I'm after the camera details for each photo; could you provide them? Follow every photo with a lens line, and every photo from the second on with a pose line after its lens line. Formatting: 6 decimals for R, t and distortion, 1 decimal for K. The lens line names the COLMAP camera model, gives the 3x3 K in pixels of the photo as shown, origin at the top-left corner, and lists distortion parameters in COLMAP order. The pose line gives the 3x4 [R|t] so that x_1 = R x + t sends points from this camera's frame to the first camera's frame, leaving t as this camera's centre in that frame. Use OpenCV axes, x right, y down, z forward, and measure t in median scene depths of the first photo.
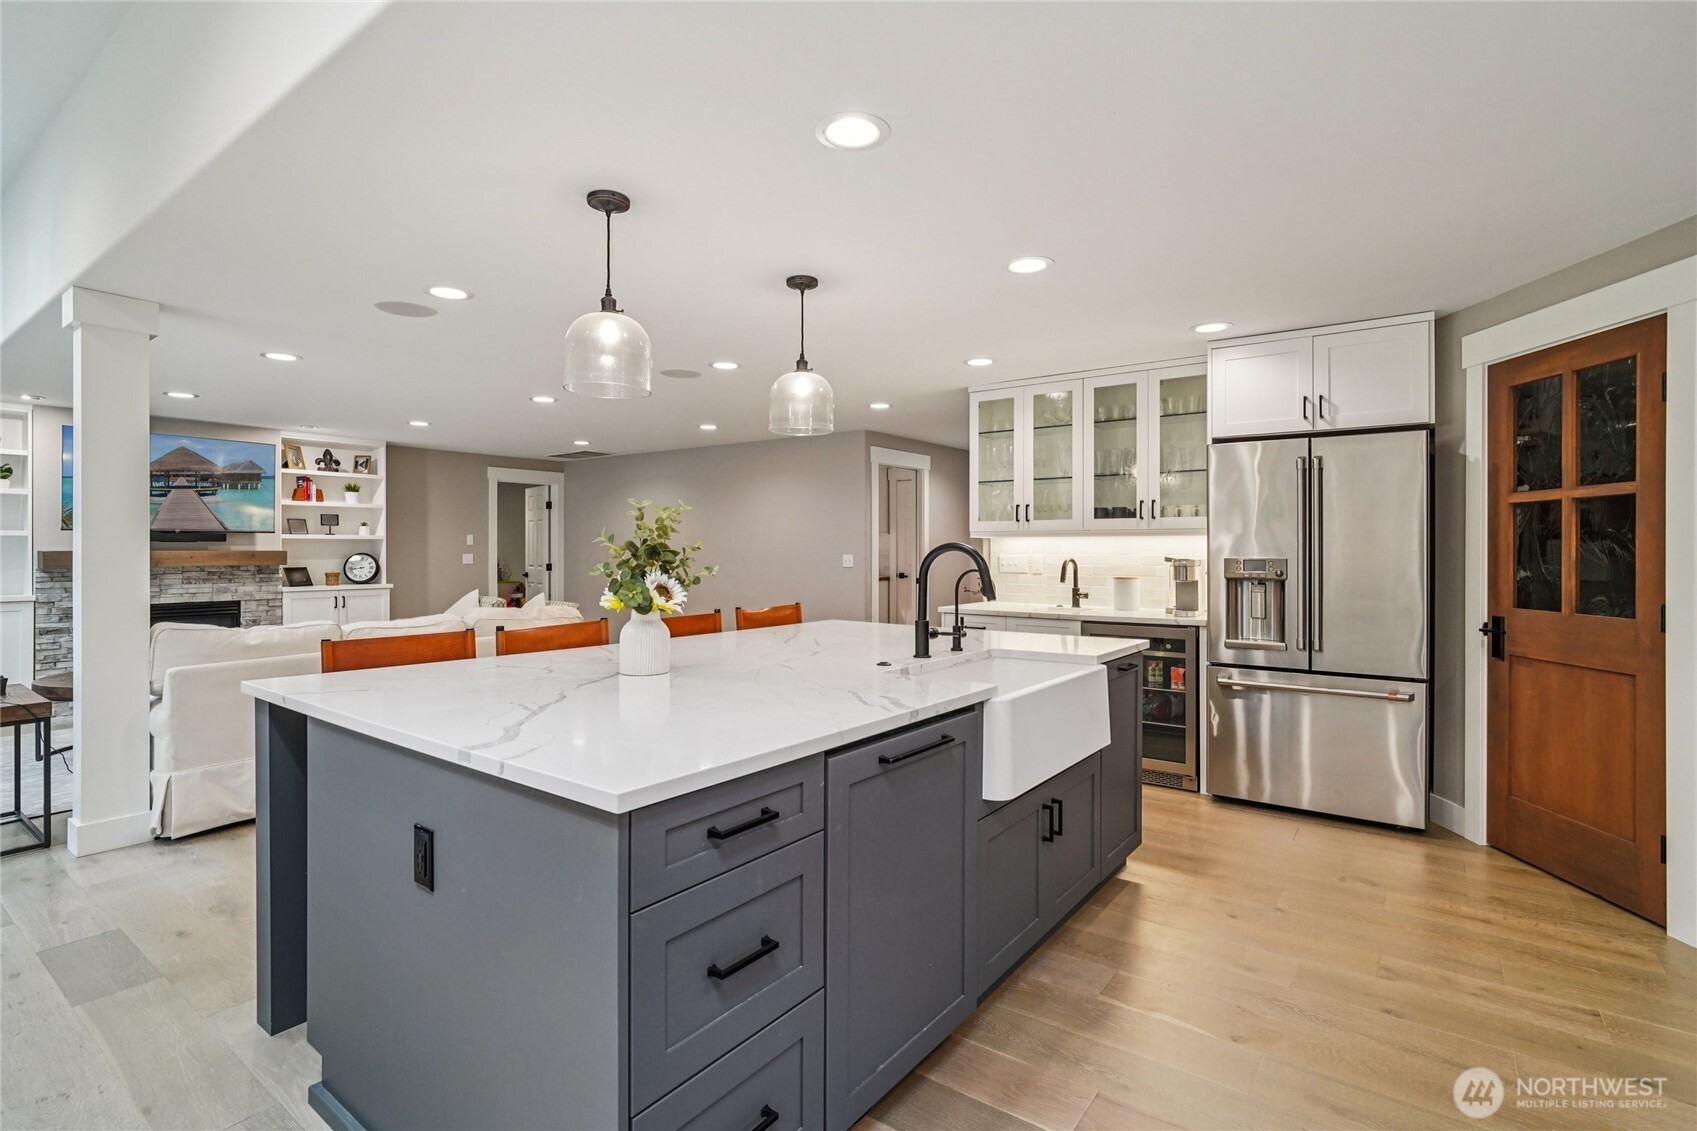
lens RADIAL K [[800.7, 0, 855.8], [0, 800.7, 550.0], [0, 0, 1]] dist [-0.009424, 0.000296]
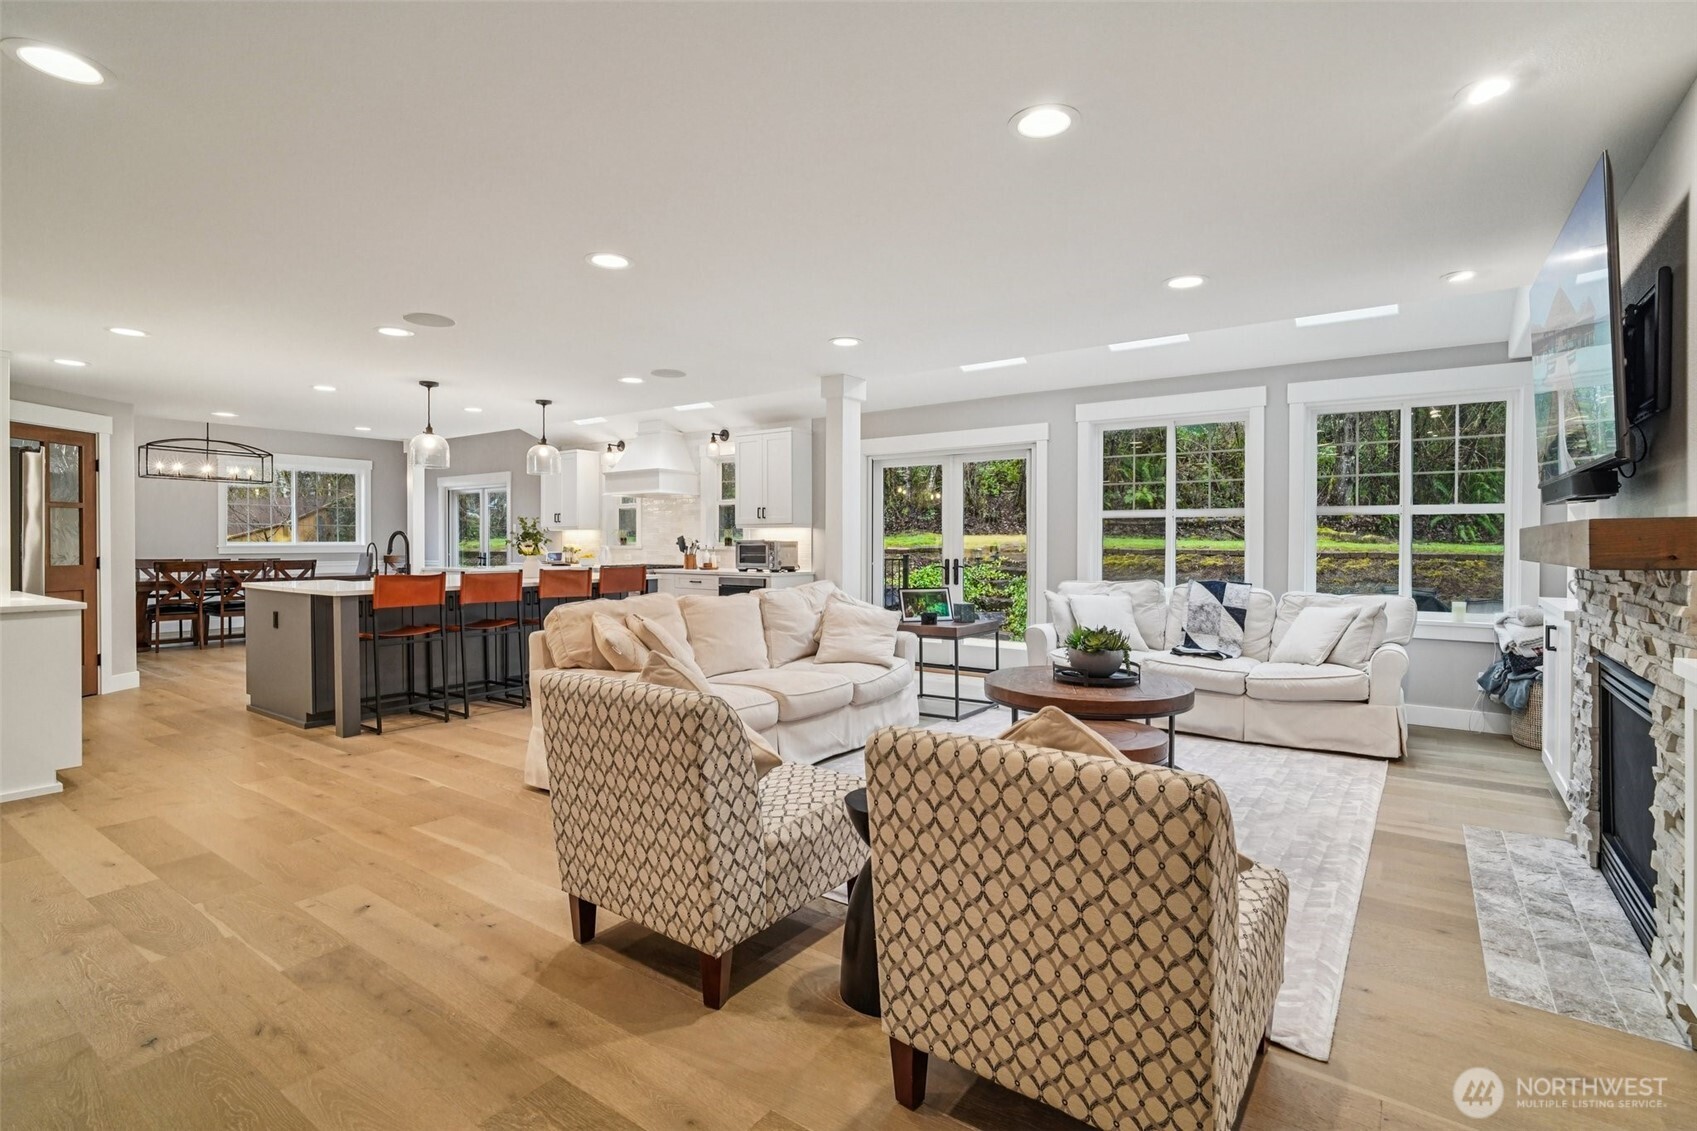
lens RADIAL K [[800.7, 0, 855.8], [0, 800.7, 550.0], [0, 0, 1]] dist [-0.009424, 0.000296]
pose [[-0.999884, -0.001387, -0.015177, -0.470196], [-0.001529, 0.999955, 0.009314, 0.008371], [0.015163, 0.009336, -0.999841, 1.323001]]
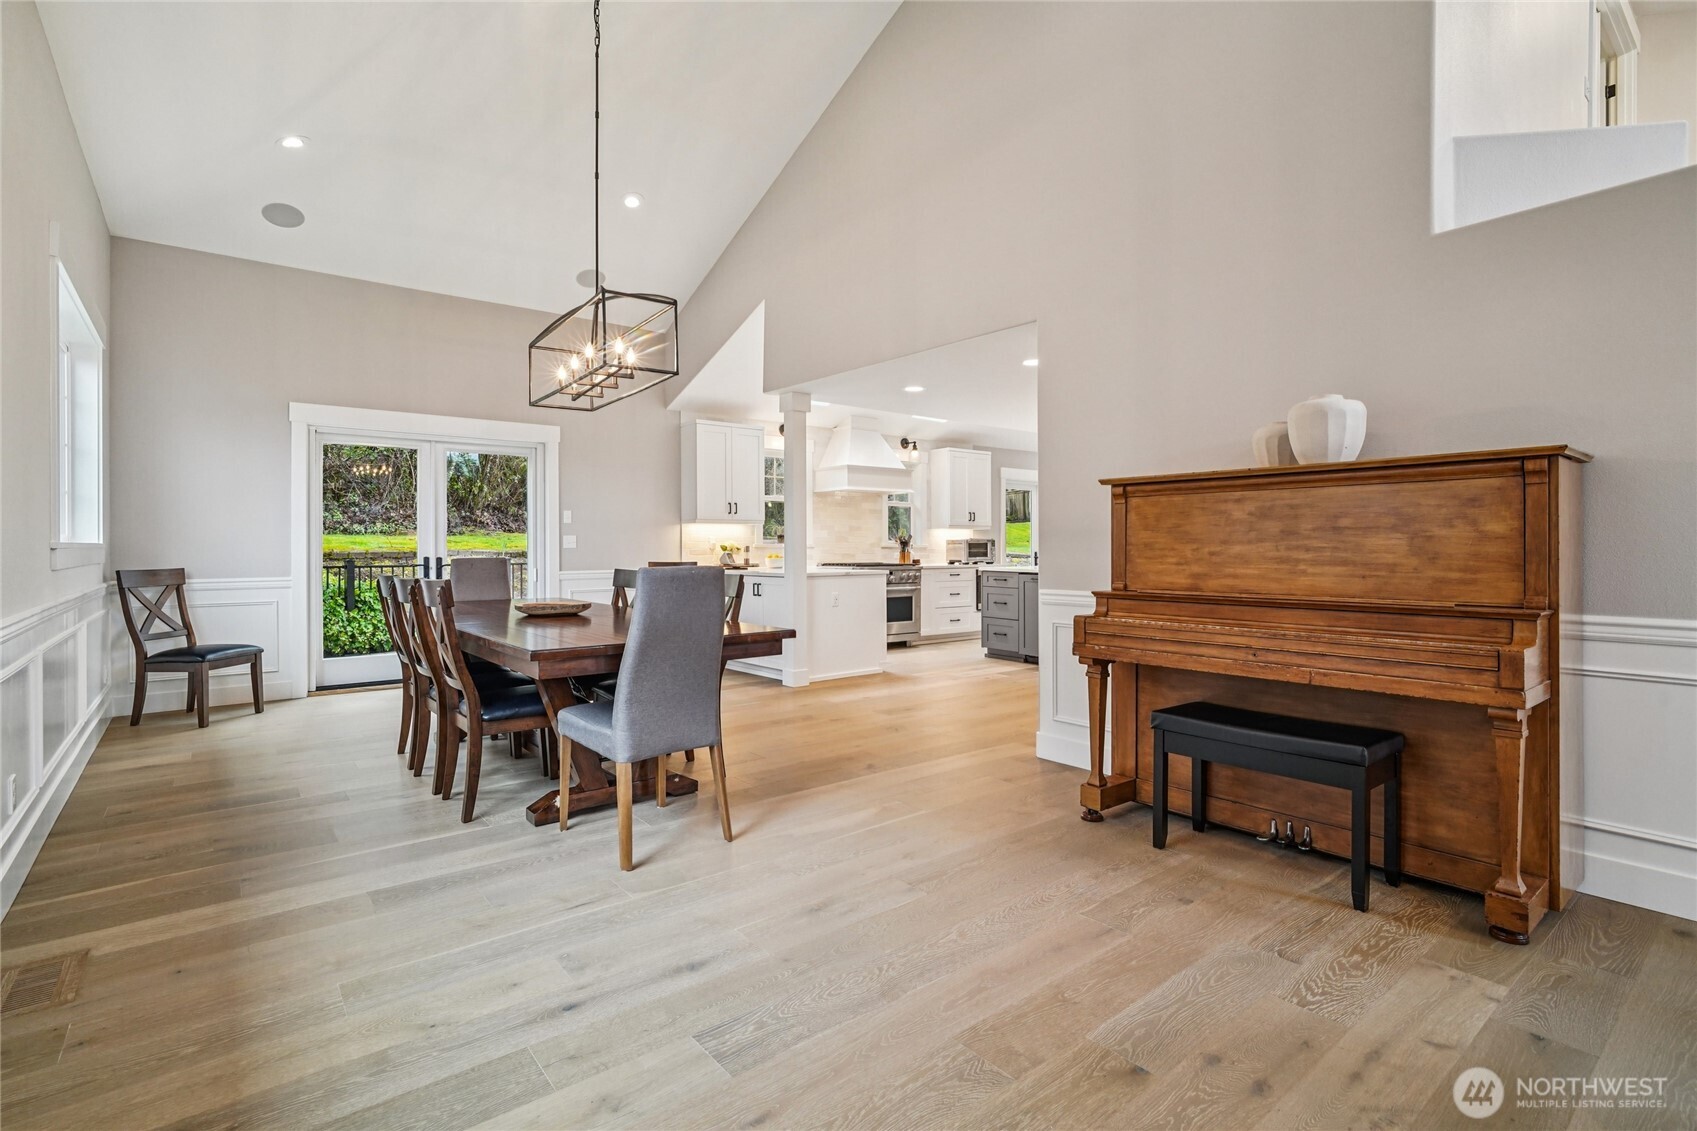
lens RADIAL K [[800.7, 0, 855.8], [0, 800.7, 550.0], [0, 0, 1]] dist [-0.009424, 0.000296]
pose [[-0.254863, 0.004204, -0.966968, 1.143330], [0.003907, 0.999987, 0.003318, 0.020622], [0.966969, -0.002932, -0.254876, 0.295044]]
